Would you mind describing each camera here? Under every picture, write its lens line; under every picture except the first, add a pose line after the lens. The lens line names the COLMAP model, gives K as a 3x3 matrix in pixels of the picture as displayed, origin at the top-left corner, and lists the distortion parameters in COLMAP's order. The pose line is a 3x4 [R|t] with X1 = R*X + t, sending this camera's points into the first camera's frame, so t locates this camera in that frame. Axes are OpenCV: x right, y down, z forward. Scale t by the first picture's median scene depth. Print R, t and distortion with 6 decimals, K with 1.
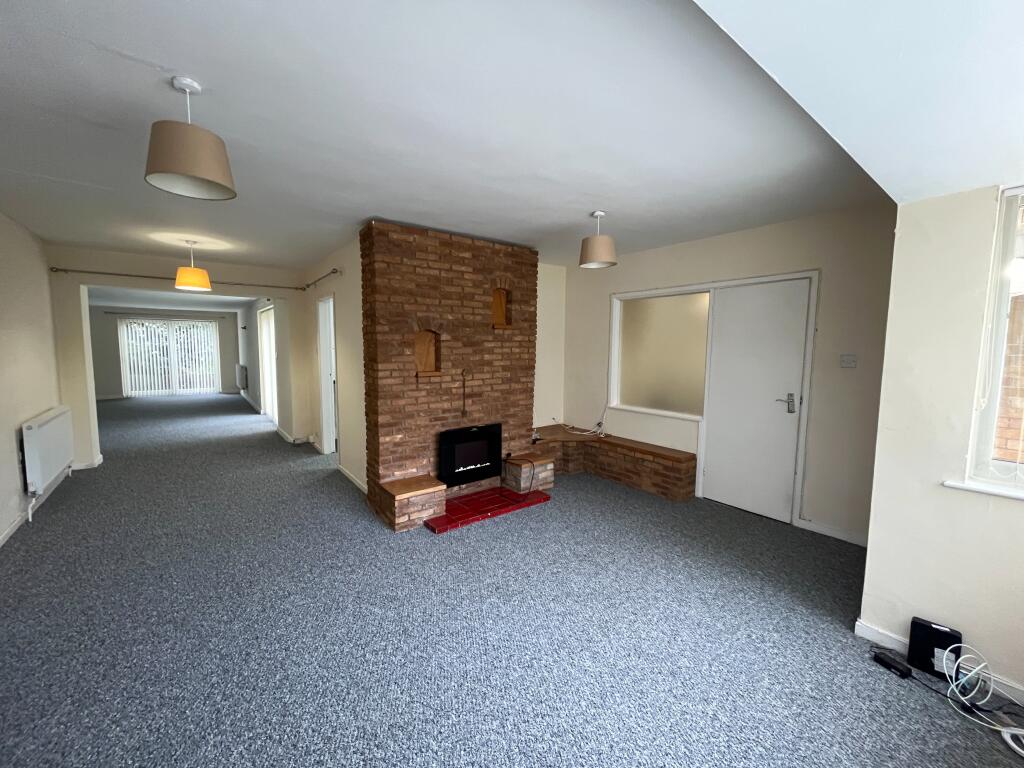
lens RADIAL K [[414.7, 0, 512.6], [0, 414.7, 383.5], [0, 0, 1]] dist [0.000627, 0.000123]
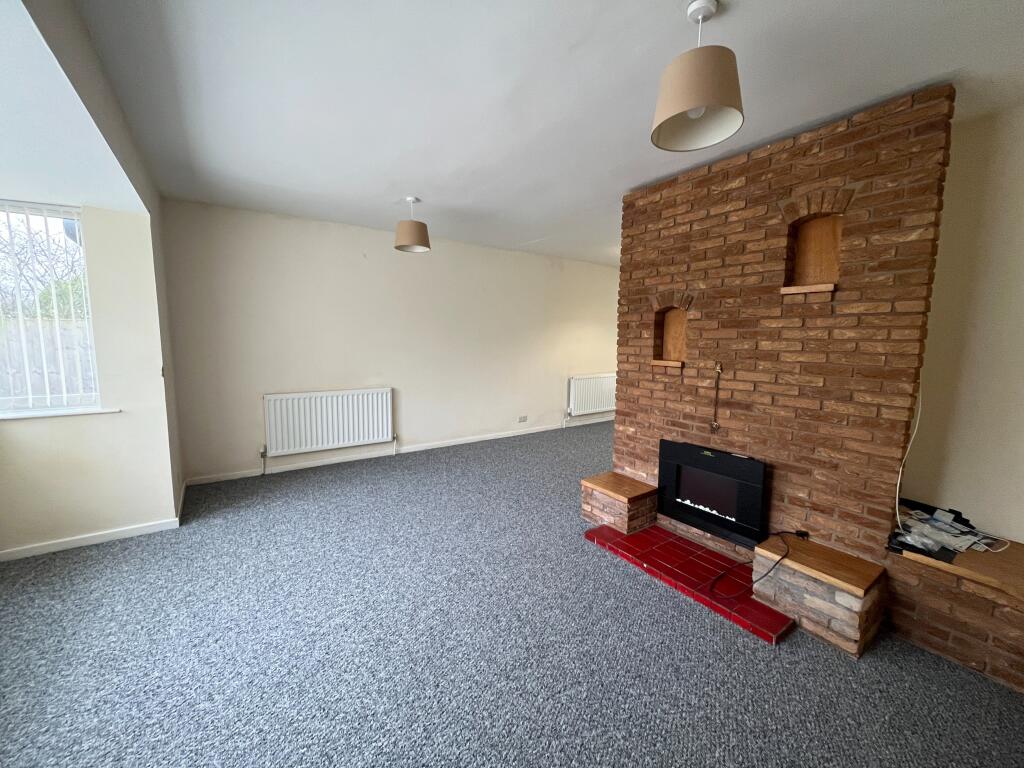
lens RADIAL K [[414.7, 0, 512.6], [0, 414.7, 383.5], [0, 0, 1]] dist [0.000627, 0.000123]
pose [[-0.053075, 0.107414, -0.992797, 0.572899], [-0.106823, 0.987882, 0.112593, -0.040391], [0.992860, 0.112030, -0.040958, 0.715279]]
